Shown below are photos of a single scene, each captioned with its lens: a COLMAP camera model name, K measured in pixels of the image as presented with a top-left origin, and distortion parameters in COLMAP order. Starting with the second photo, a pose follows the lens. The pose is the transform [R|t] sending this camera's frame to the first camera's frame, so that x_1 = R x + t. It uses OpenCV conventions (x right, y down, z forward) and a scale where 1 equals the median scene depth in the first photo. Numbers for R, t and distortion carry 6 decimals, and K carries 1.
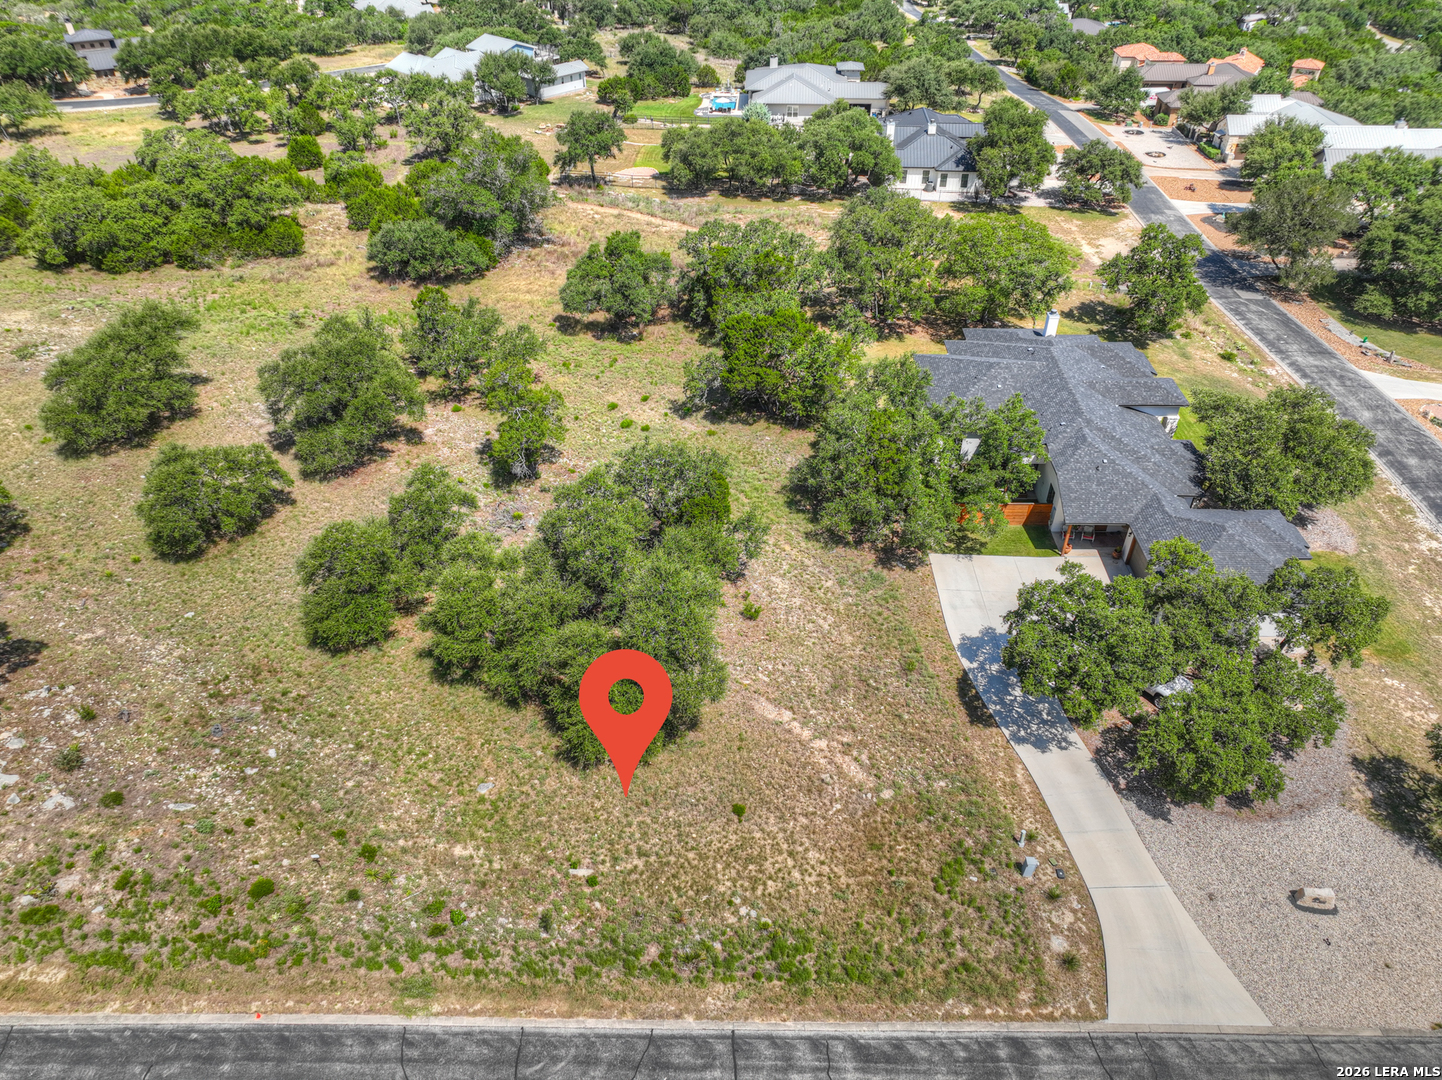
lens RADIAL K [[1014.3, 0, 721.8], [0, 1014.3, 538.3], [0, 0, 1]] dist [-0.006780, 0.026745]
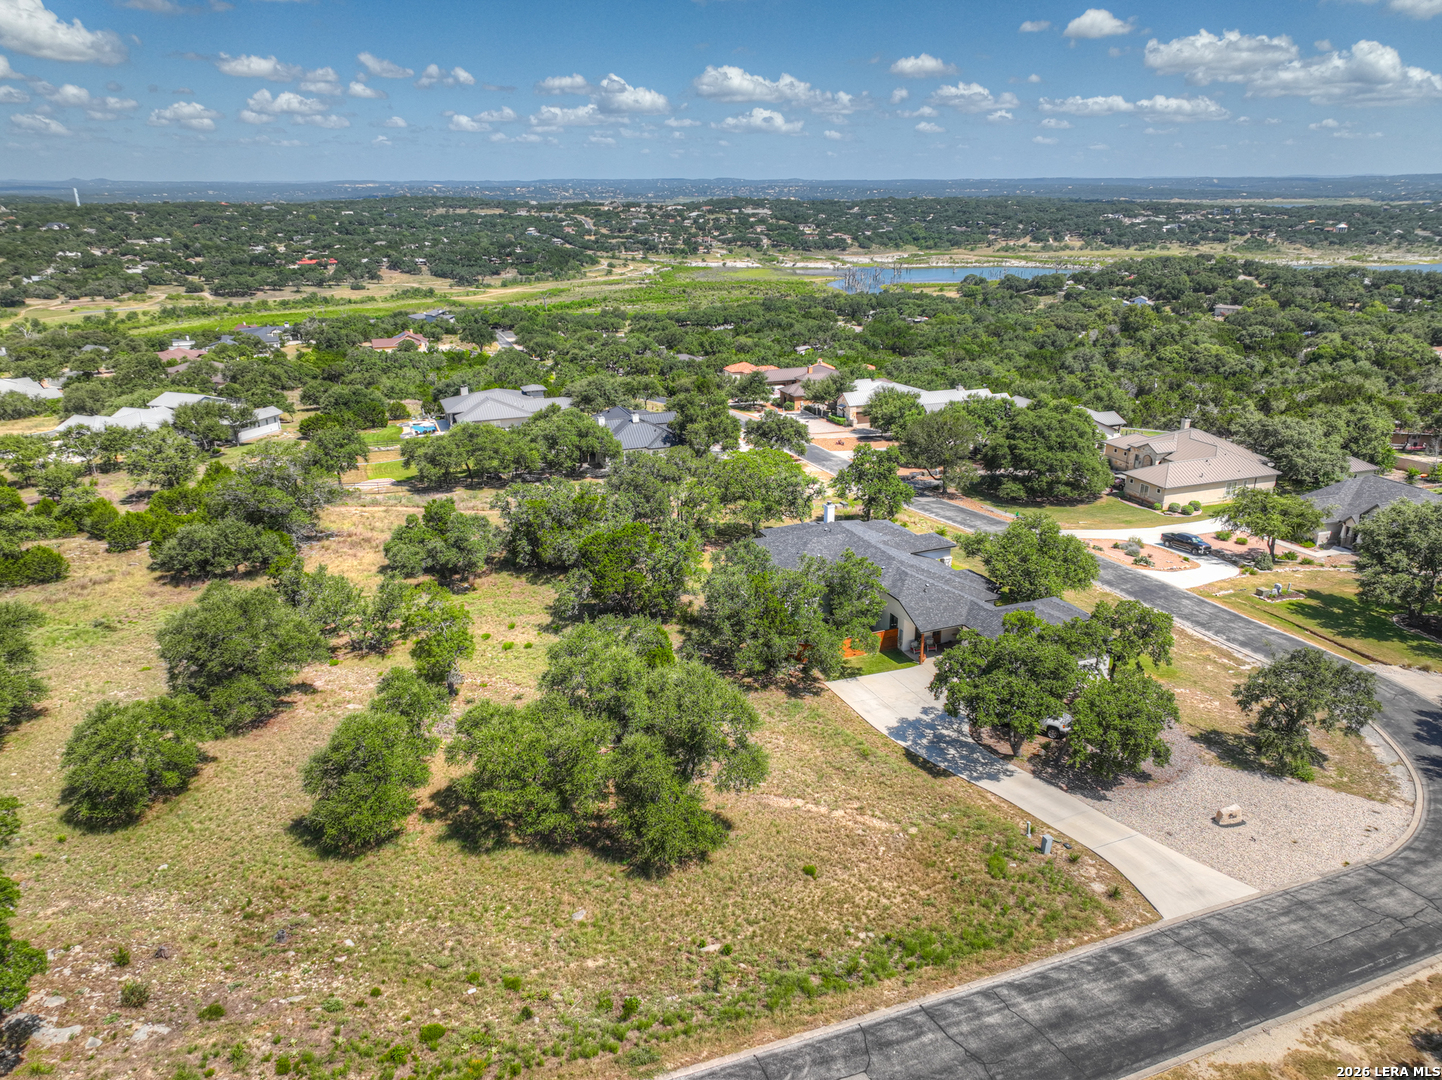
lens RADIAL K [[1014.3, 0, 721.8], [0, 1014.3, 538.3], [0, 0, 1]] dist [-0.006780, 0.026745]
pose [[0.921138, -0.136763, 0.364418, -0.428886], [0.246601, 0.929420, -0.274529, 0.212605], [-0.301152, 0.342745, 0.889850, -0.083017]]
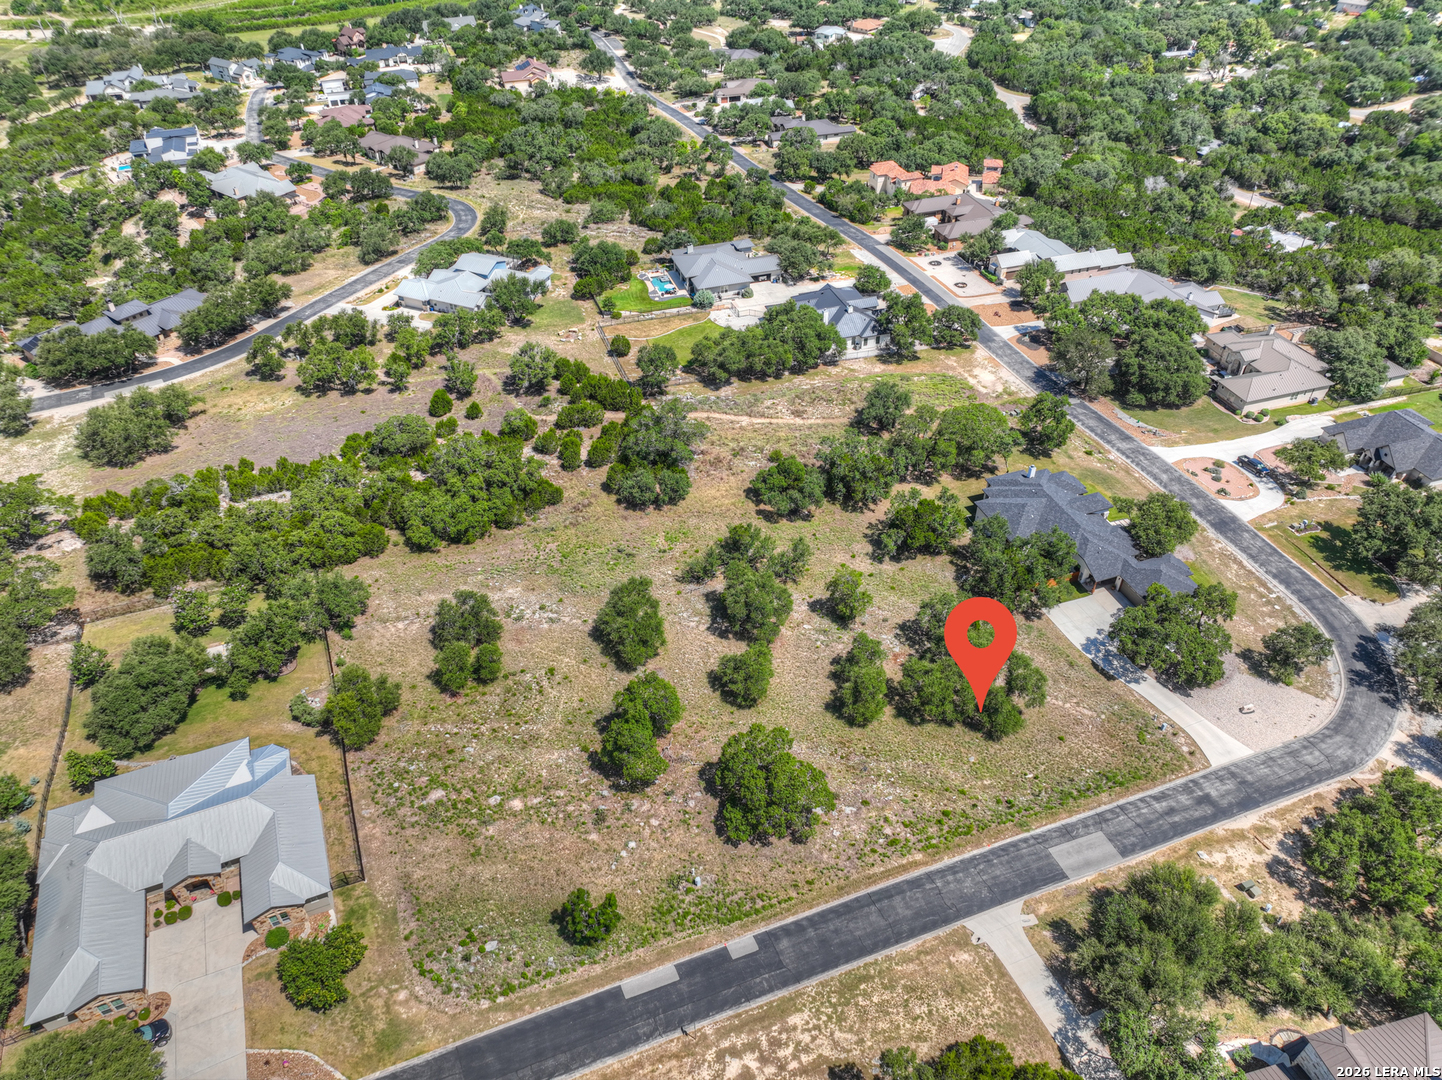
lens RADIAL K [[1014.3, 0, 721.8], [0, 1014.3, 538.3], [0, 0, 1]] dist [-0.006780, 0.026745]
pose [[0.933958, -0.232693, 0.271249, -1.386674], [0.224491, 0.972544, 0.061340, -0.586689], [-0.278075, 0.003604, 0.960552, -1.257980]]
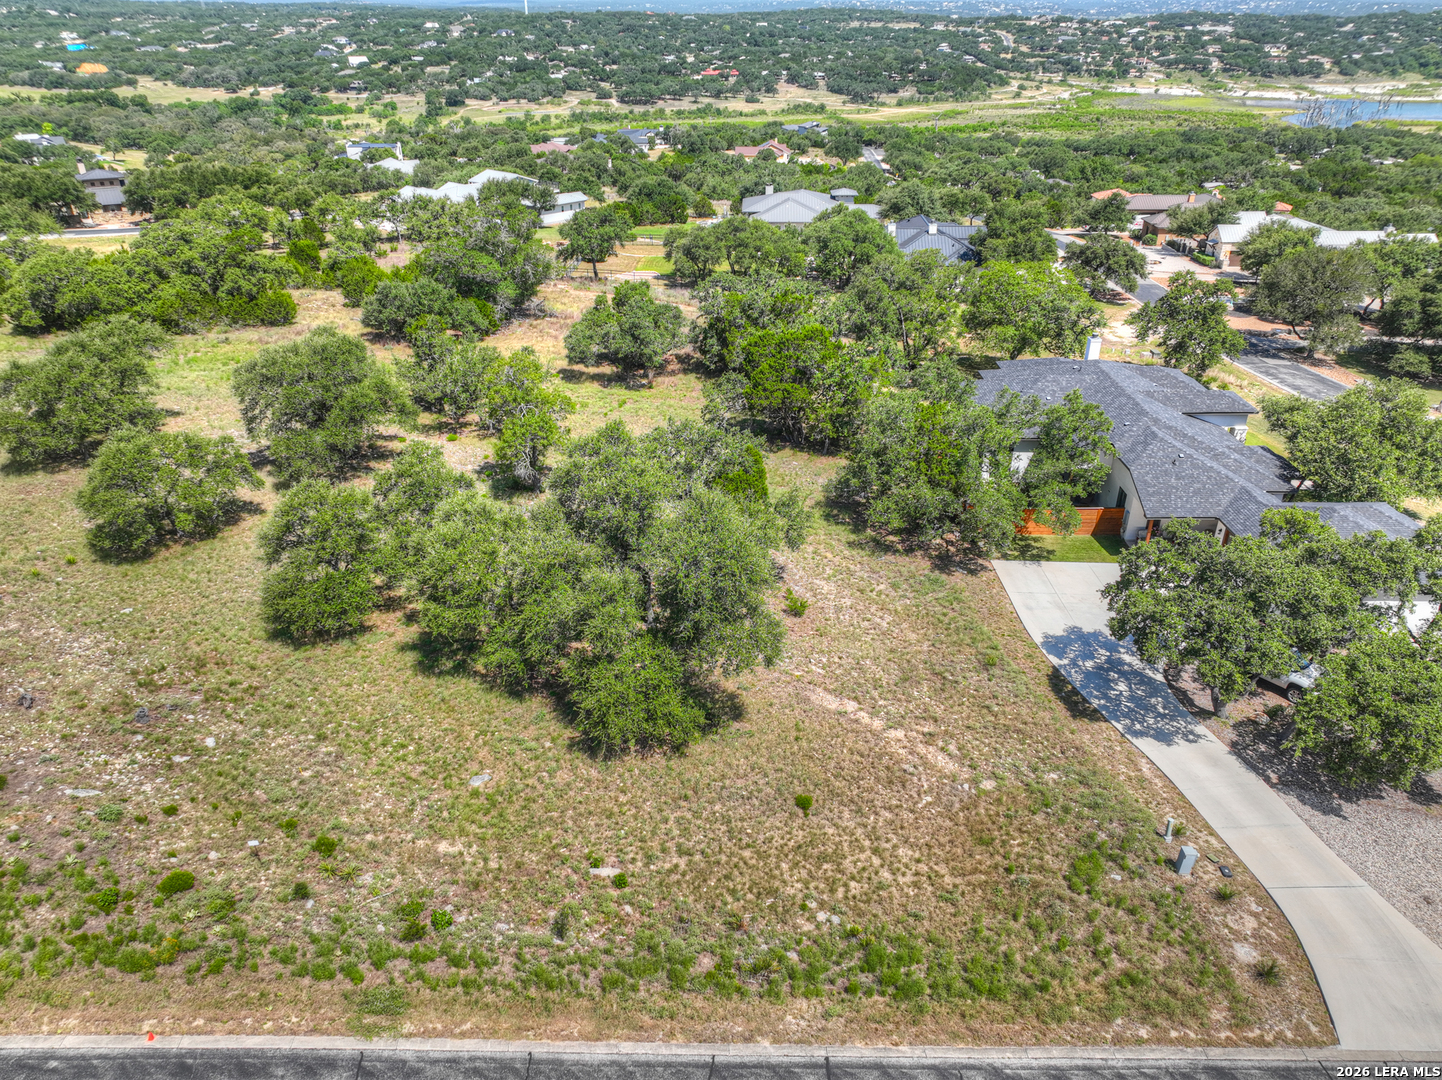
lens RADIAL K [[1014.3, 0, 721.8], [0, 1014.3, 538.3], [0, 0, 1]] dist [-0.006780, 0.026745]
pose [[0.999839, -0.010749, 0.014366, -0.055981], [0.013089, 0.984611, -0.174268, 0.204319], [-0.012271, 0.174428, 0.984593, 0.194846]]
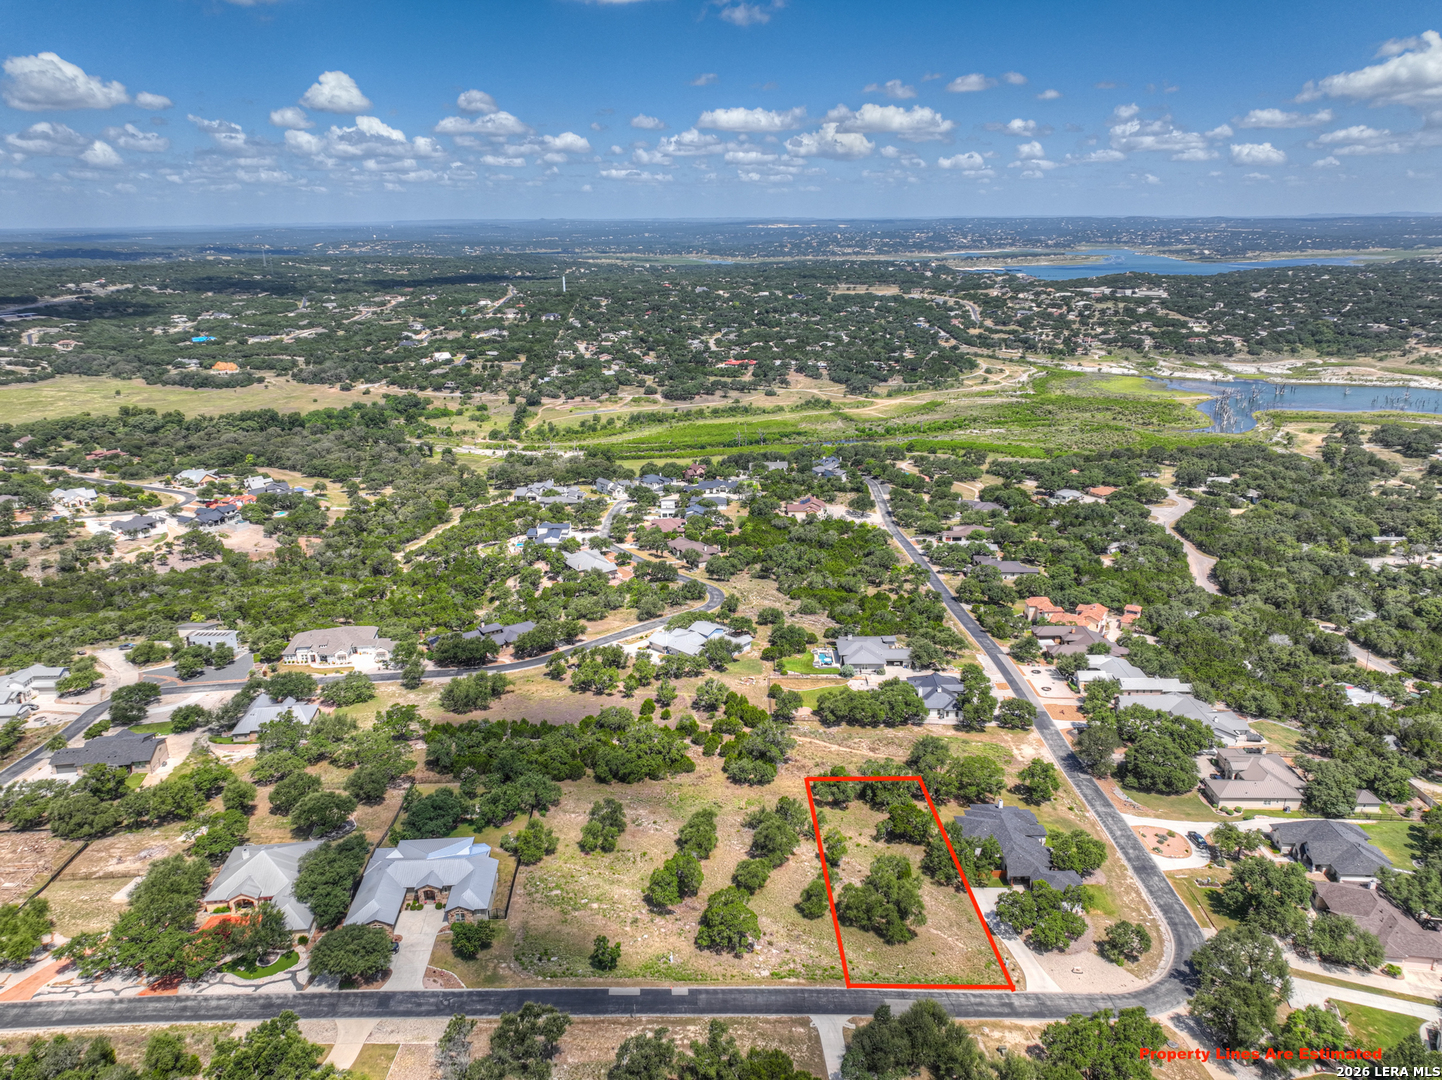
lens RADIAL K [[1011.3, 0, 721.0], [0, 1011.3, 540.0], [0, 0, 1]] dist [-0.006262, 0.024704]
pose [[0.999543, -0.019801, 0.022845, -0.881728], [0.026523, 0.936991, -0.348345, 0.109025], [-0.014508, 0.348791, 0.937088, -3.294137]]
